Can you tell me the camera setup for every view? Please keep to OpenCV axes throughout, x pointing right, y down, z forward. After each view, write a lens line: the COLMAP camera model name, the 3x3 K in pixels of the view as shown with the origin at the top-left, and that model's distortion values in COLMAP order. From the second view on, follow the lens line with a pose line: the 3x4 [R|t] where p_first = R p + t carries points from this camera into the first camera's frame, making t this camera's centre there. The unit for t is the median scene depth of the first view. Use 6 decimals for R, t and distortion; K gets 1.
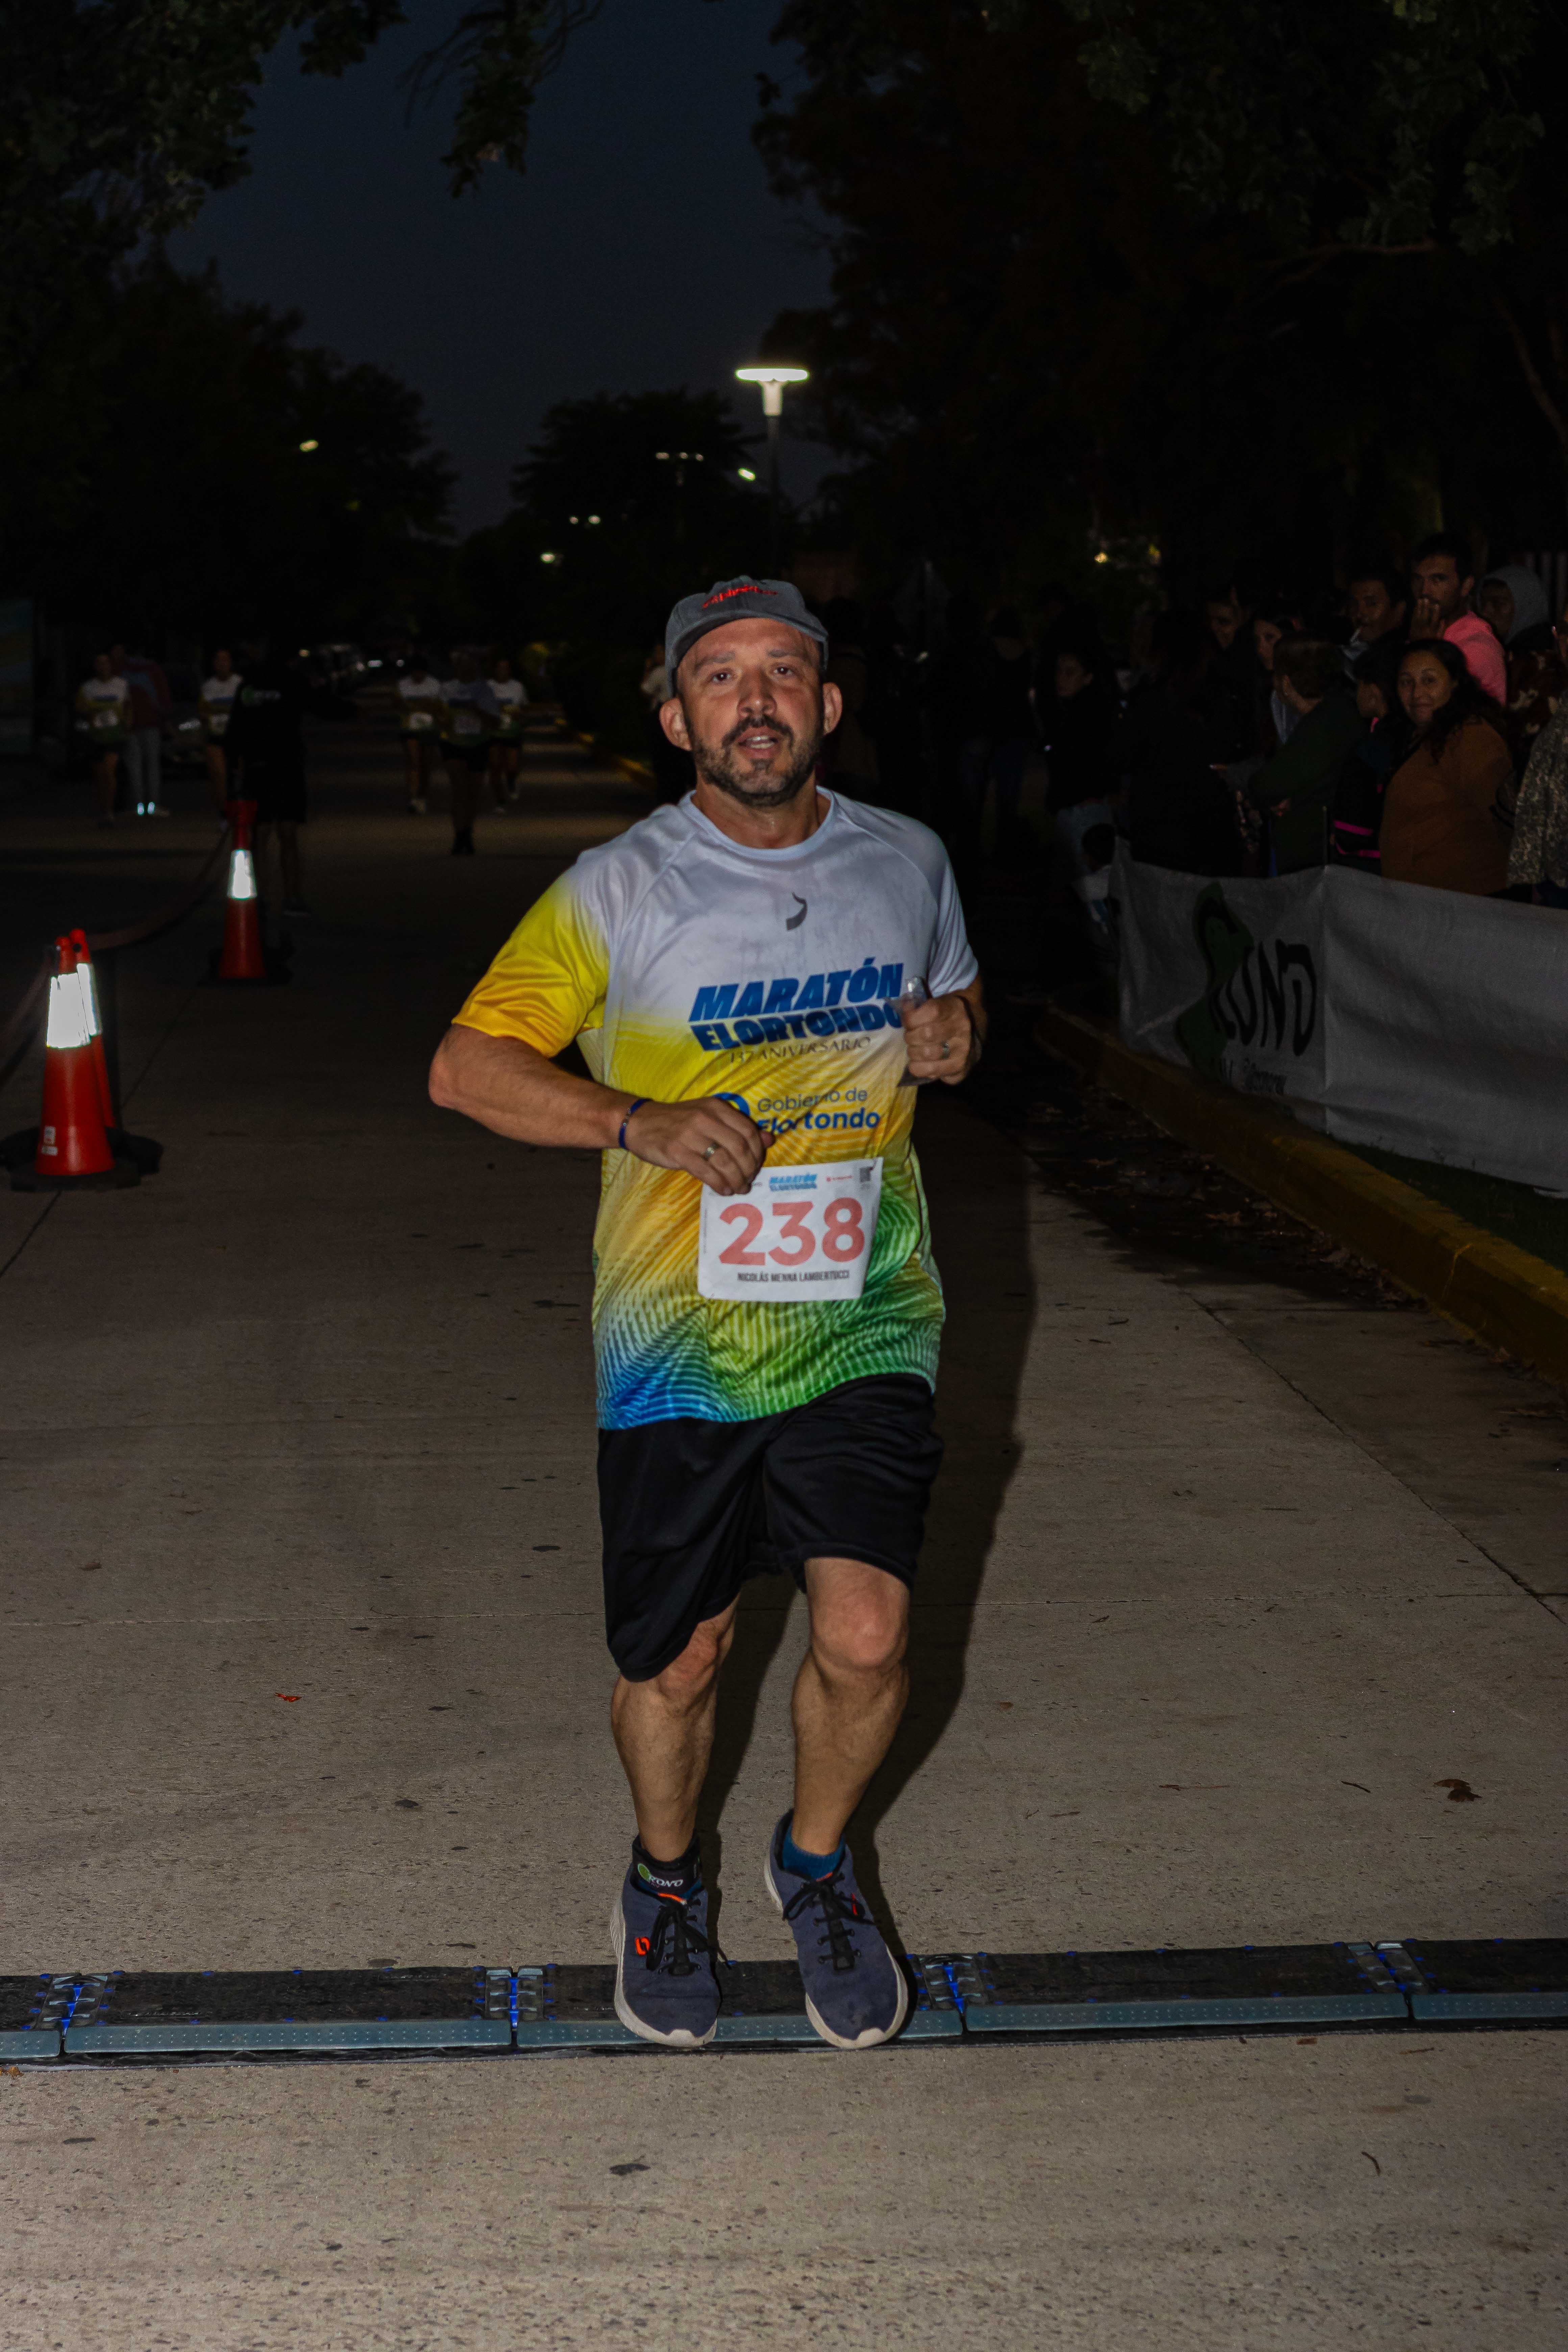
lens RADIAL K [[5496.6, 0, 786.1], [0, 5496.6, 1169.5], [0, 0, 1]] dist [-0.089948, 0.019946]
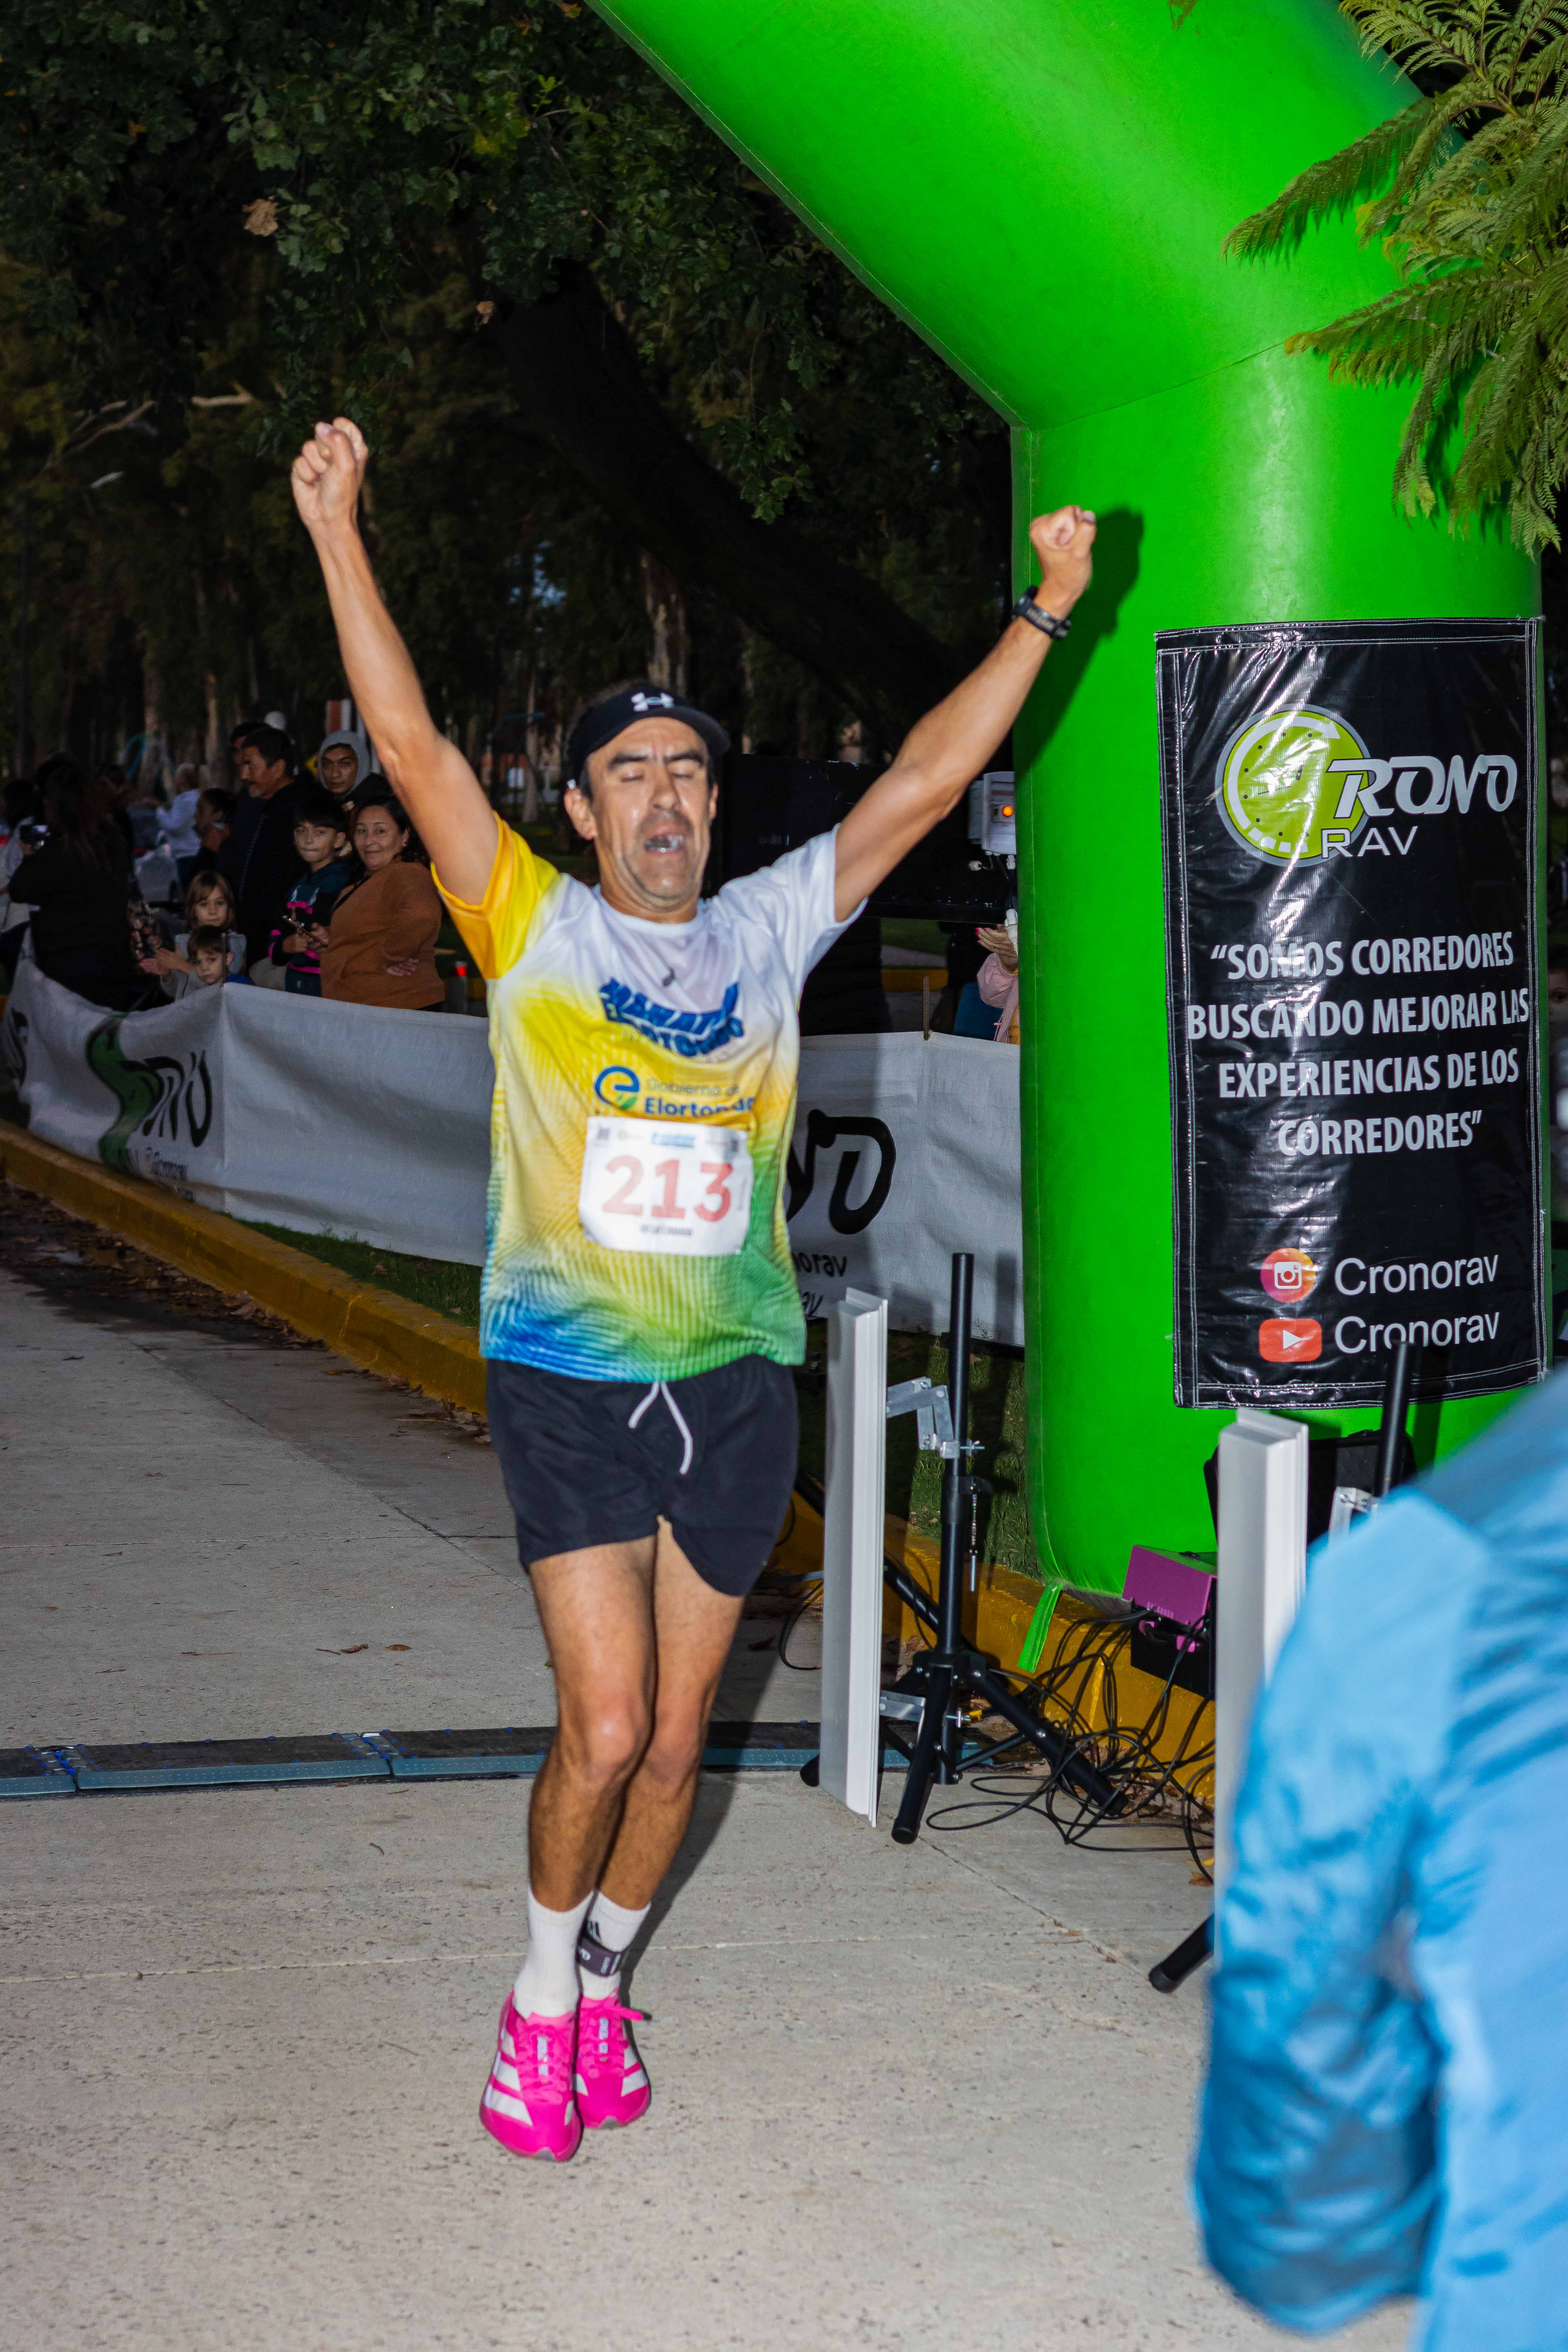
lens RADIAL K [[5452.5, 0, 788.4], [0, 5452.5, 1174.9], [0, 0, 1]] dist [-0.091029, -0.009510]
pose [[0.976268, 0.002199, 0.216553, -0.098196], [0.002893, 0.999727, -0.023195, 0.034803], [-0.216545, 0.023271, 0.975995, -0.433224]]
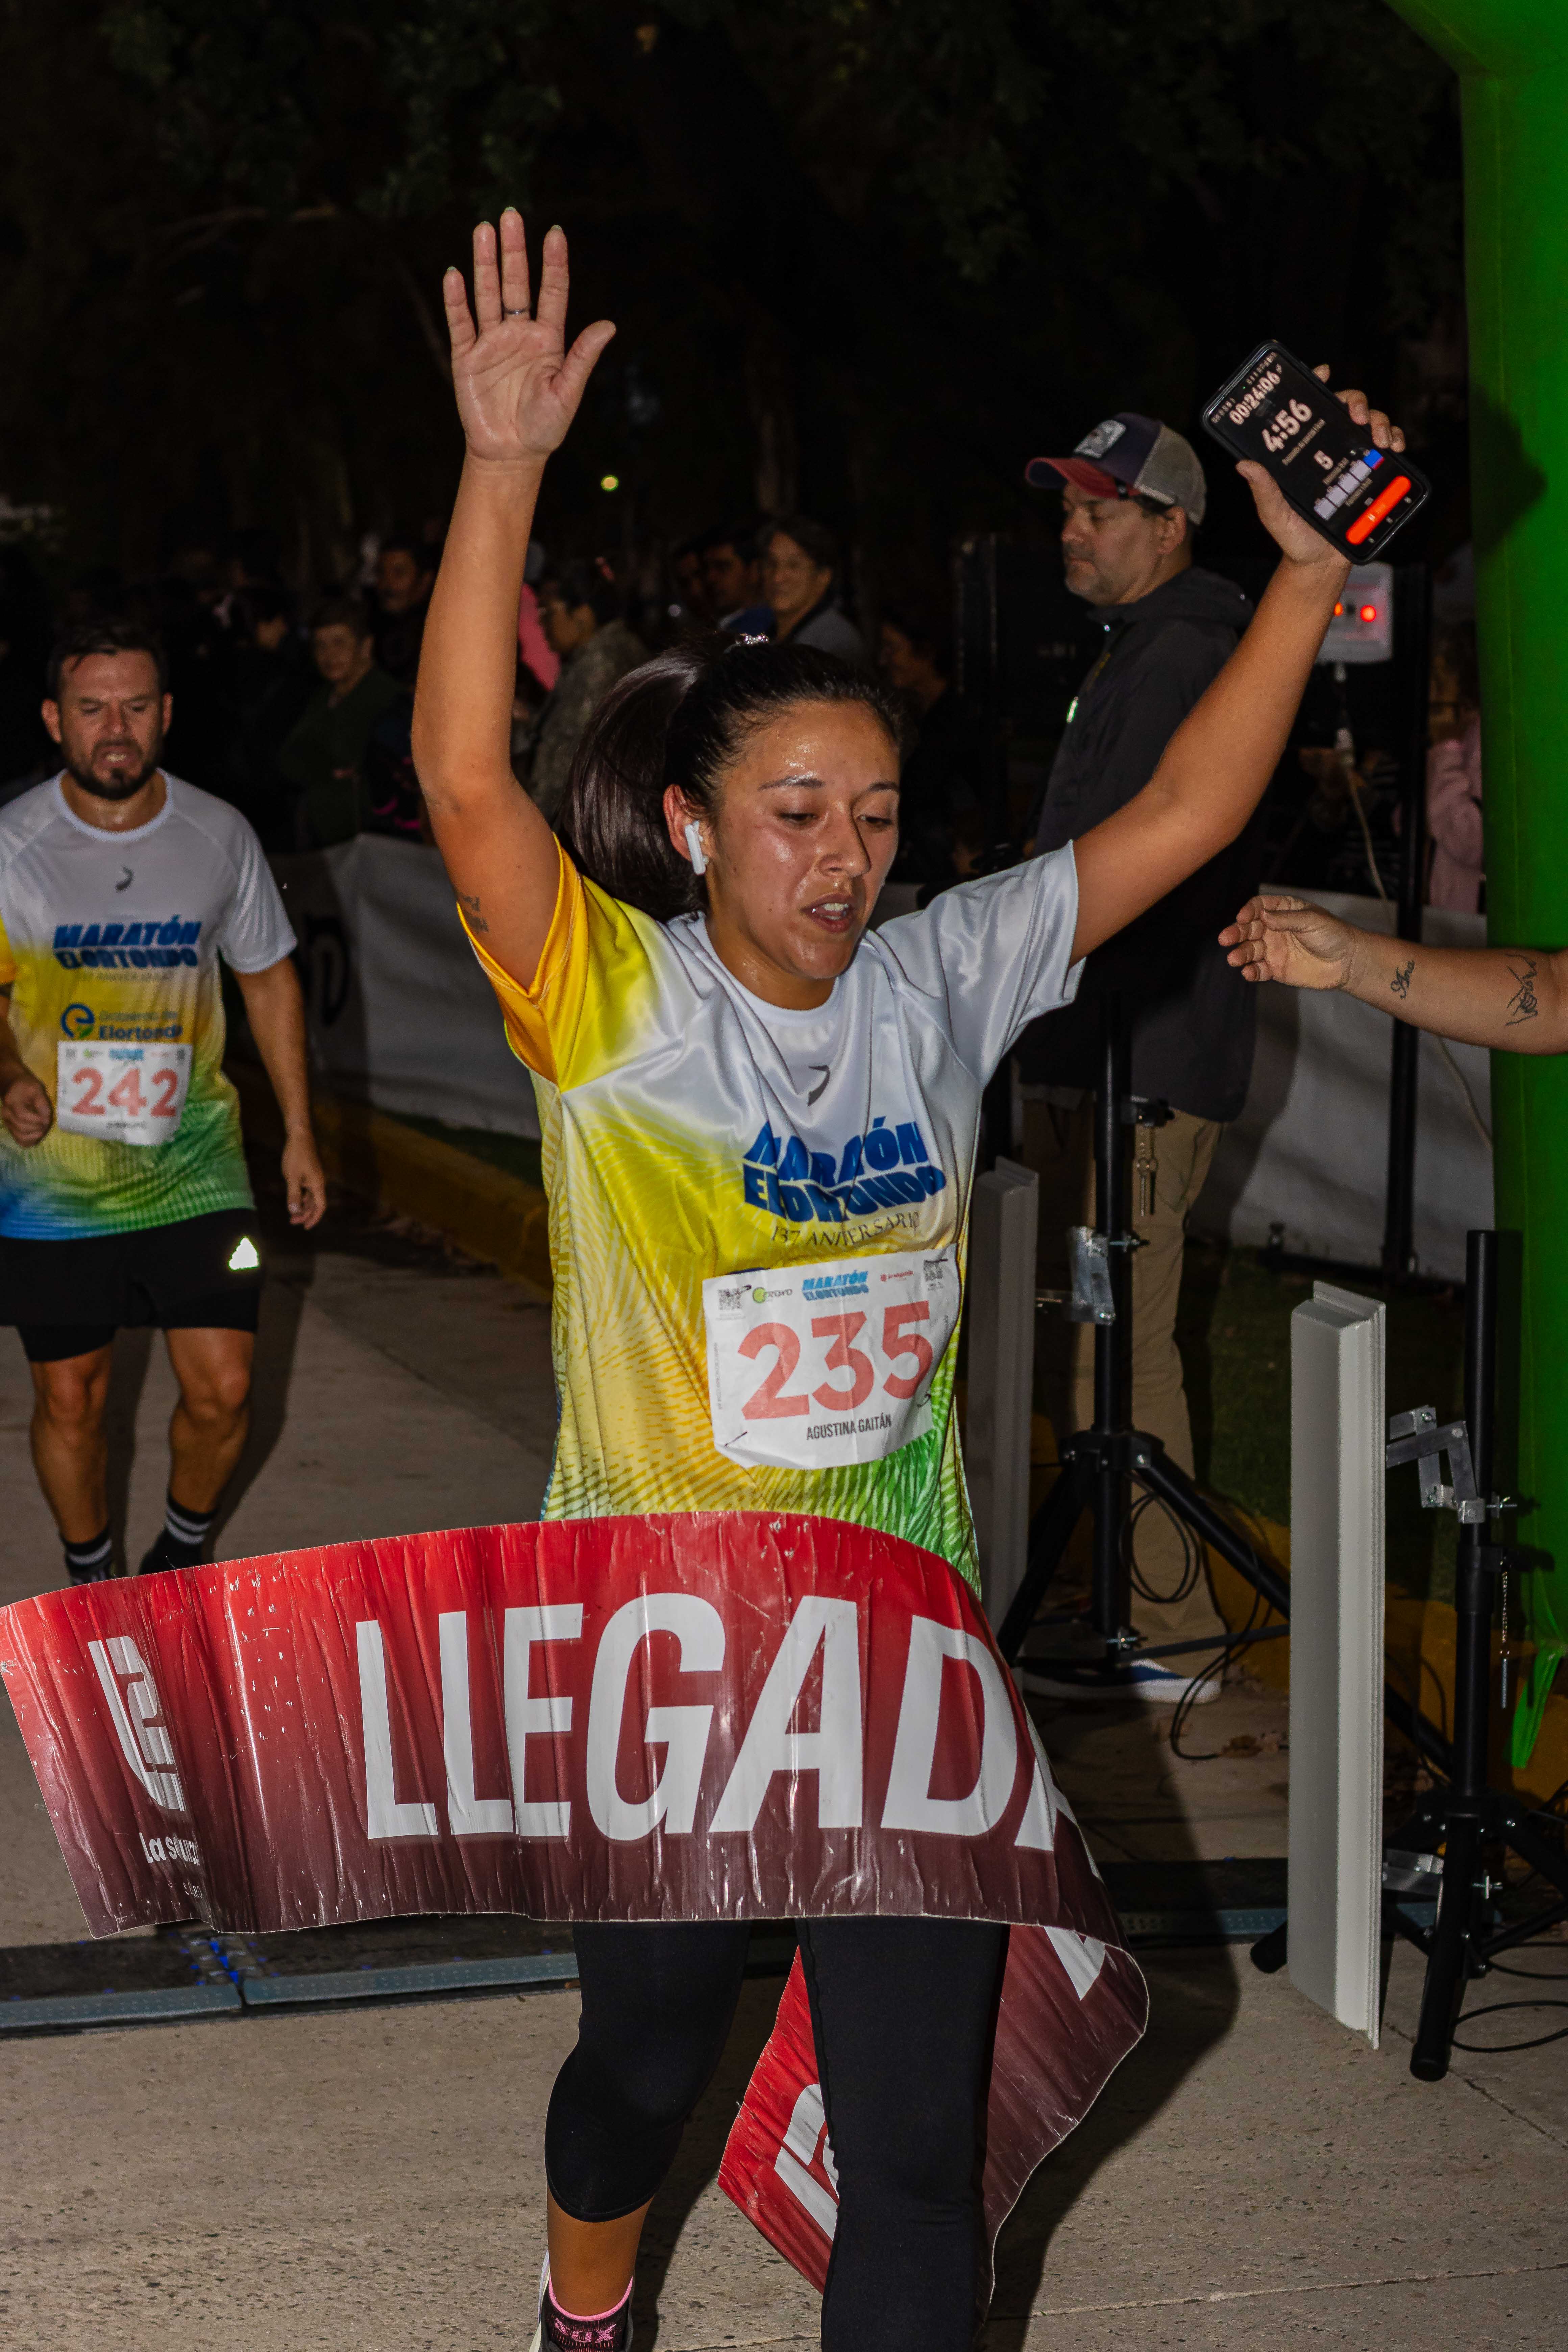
lens RADIAL K [[5512.0, 0, 784.4], [0, 5512.0, 1179.5], [0, 0, 1]] dist [-0.086627, -0.043200]
pose [[0.980186, -0.027443, 0.196171, -0.068326], [0.025970, 0.999612, 0.010080, -0.001669], [-0.196372, -0.004786, 0.980518, -0.007042]]
